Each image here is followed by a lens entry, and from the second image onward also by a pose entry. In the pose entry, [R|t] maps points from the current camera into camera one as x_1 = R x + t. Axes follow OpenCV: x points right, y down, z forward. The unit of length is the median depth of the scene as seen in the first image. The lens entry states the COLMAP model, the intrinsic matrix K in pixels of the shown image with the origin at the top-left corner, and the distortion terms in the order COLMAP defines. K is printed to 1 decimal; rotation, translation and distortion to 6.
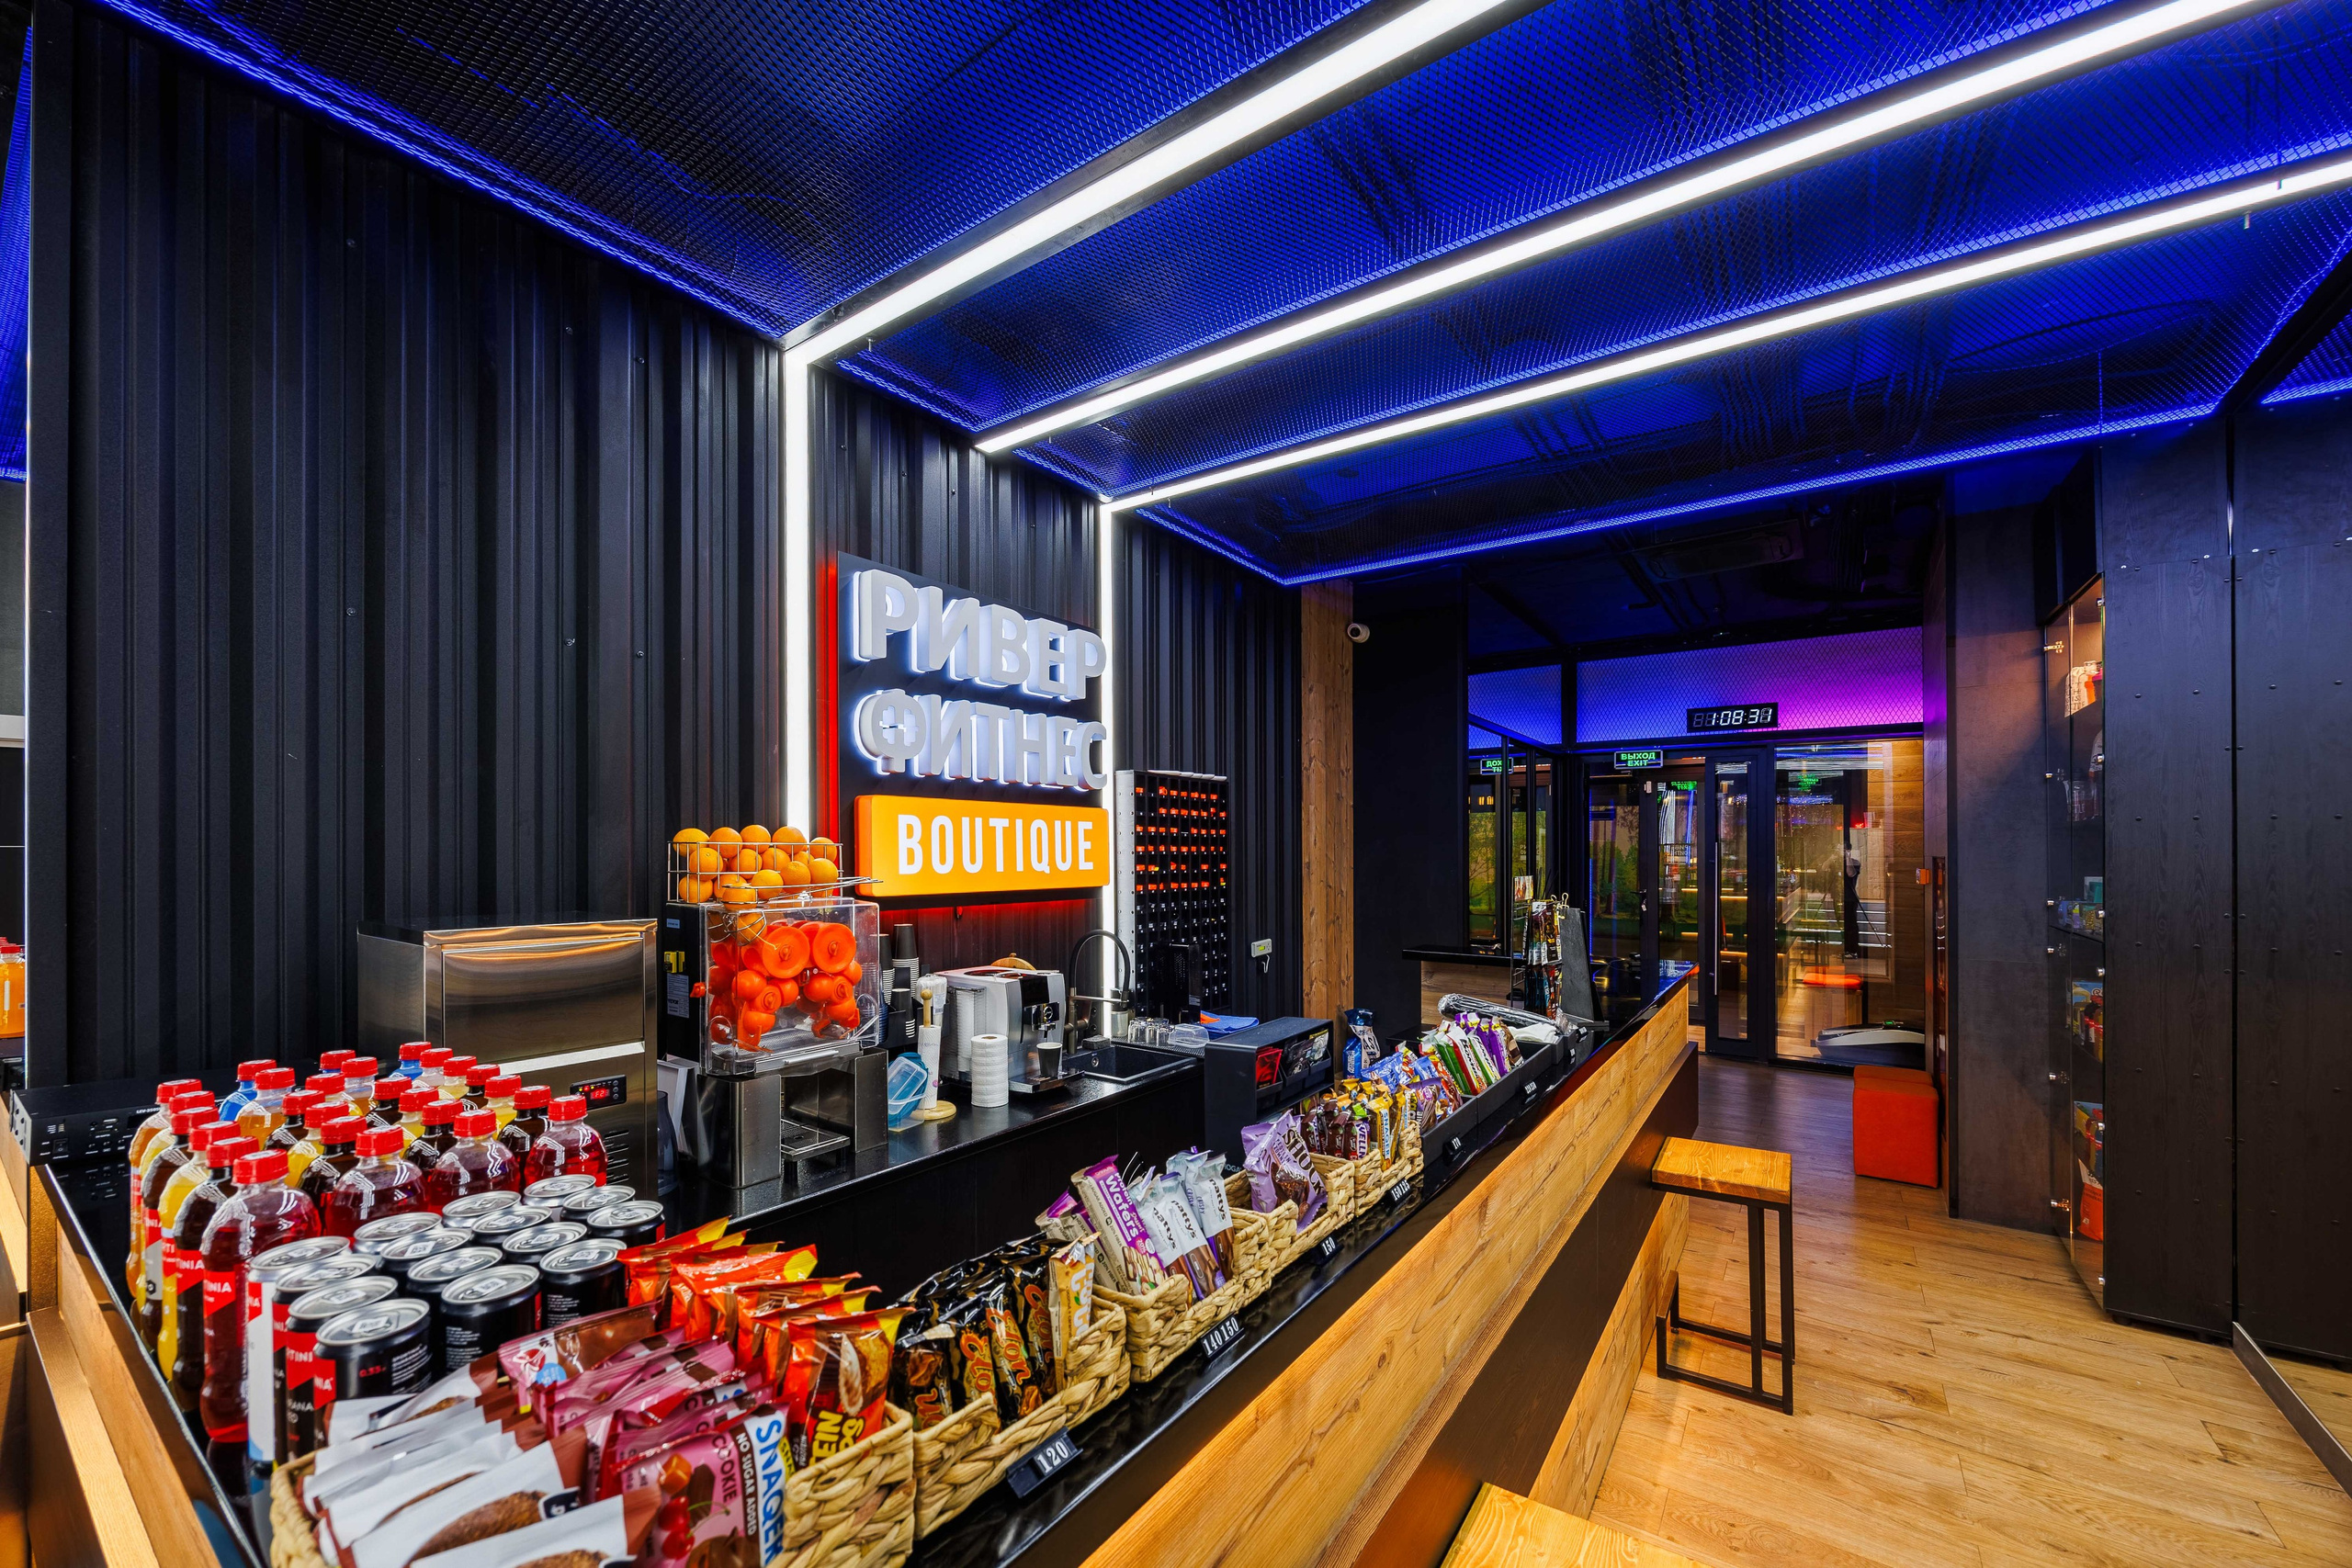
lens RADIAL K [[911.5, 0, 1211.1], [0, 911.5, 850.4], [0, 0, 1]] dist [-0.005939, 0.000044]
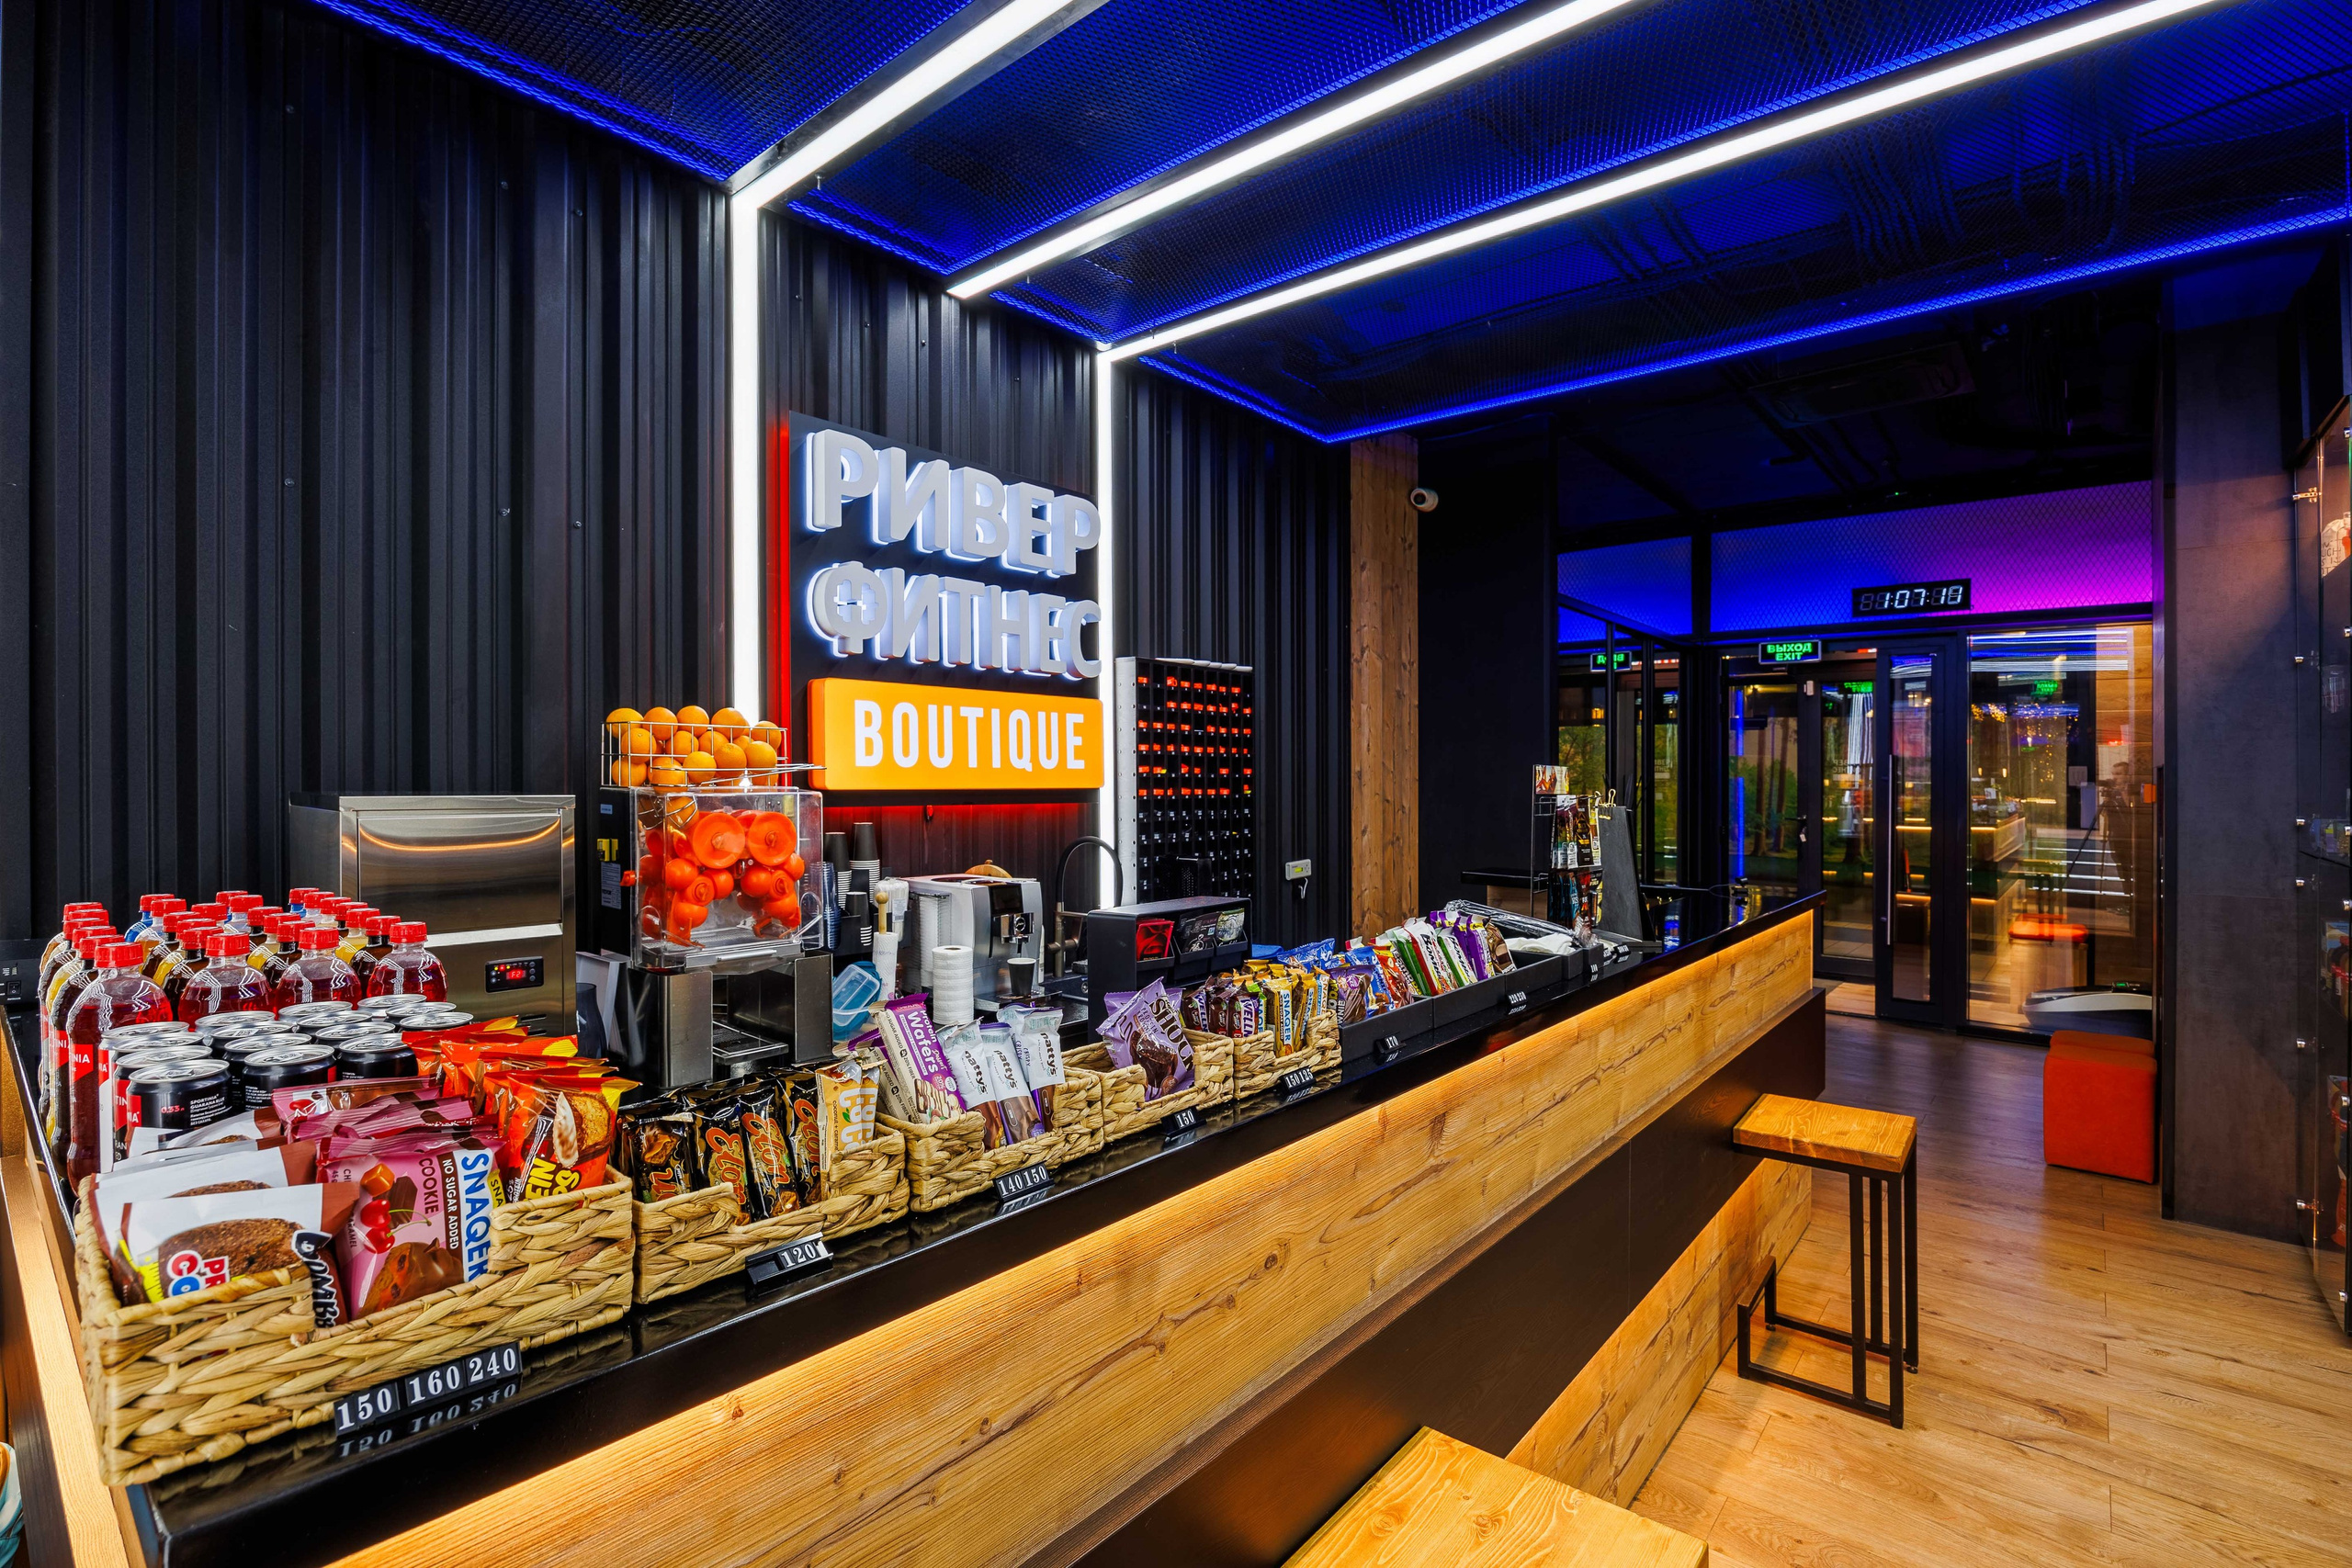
lens RADIAL K [[1082.8, 0, 1176.0], [0, 1082.8, 784.0], [0, 0, 1]] dist [-0.016609, 0.000476]
pose [[0.993726, 0.005470, -0.111705, 0.099003], [-0.004645, 0.999960, 0.007640, 0.036025], [0.111743, -0.007074, 0.993712, -0.035690]]
